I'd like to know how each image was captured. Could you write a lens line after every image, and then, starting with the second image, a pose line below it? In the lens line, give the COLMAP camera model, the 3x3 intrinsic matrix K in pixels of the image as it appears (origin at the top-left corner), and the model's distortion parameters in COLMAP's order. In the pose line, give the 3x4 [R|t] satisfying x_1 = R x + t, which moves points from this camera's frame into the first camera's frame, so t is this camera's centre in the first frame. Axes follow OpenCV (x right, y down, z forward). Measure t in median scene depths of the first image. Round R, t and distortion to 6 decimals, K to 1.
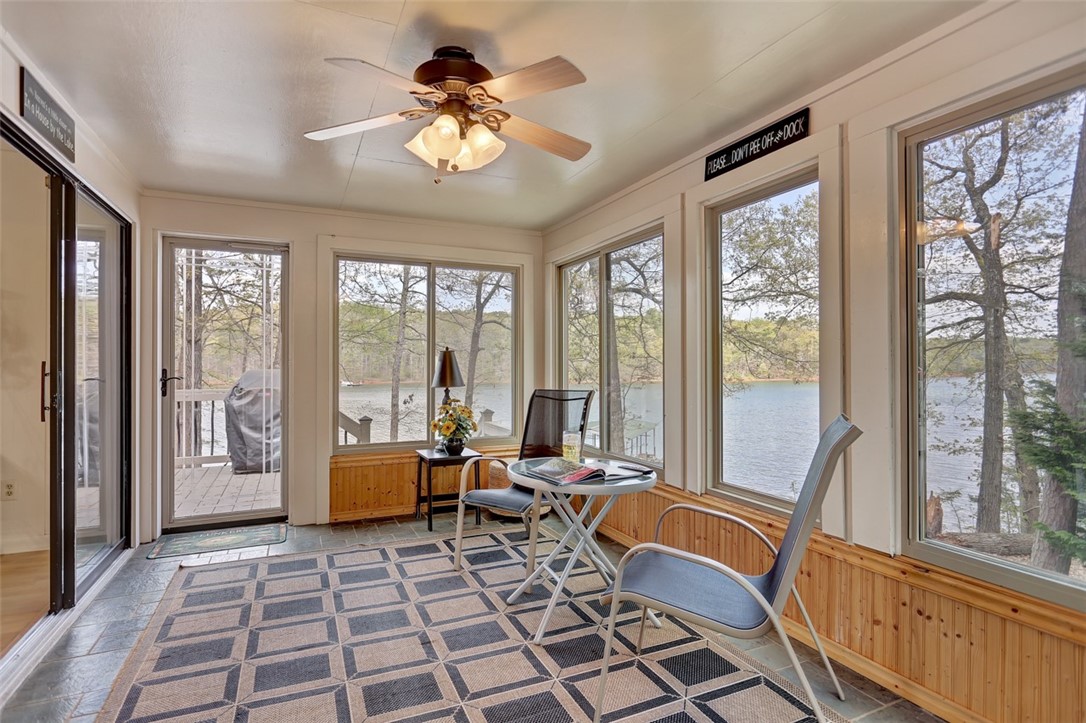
lens RADIAL K [[538.1, 0, 537.6], [0, 538.1, 366.9], [0, 0, 1]] dist [-0.012893, 0.001948]
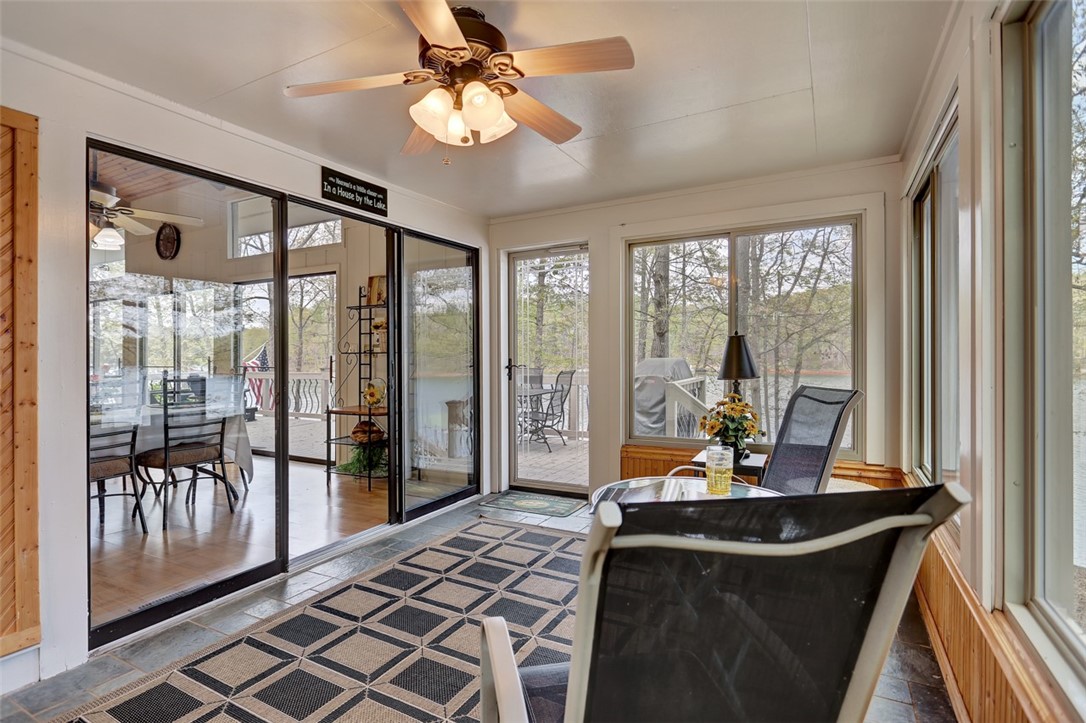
lens RADIAL K [[538.1, 0, 538.3], [0, 538.1, 356.7], [0, 0, 1]] dist [-0.012893, 0.001948]
pose [[0.596000, -0.005328, -0.802967, 0.429229], [0.008273, 0.999966, -0.000495, 0.001211], [0.802942, -0.006348, 0.596023, 0.354492]]
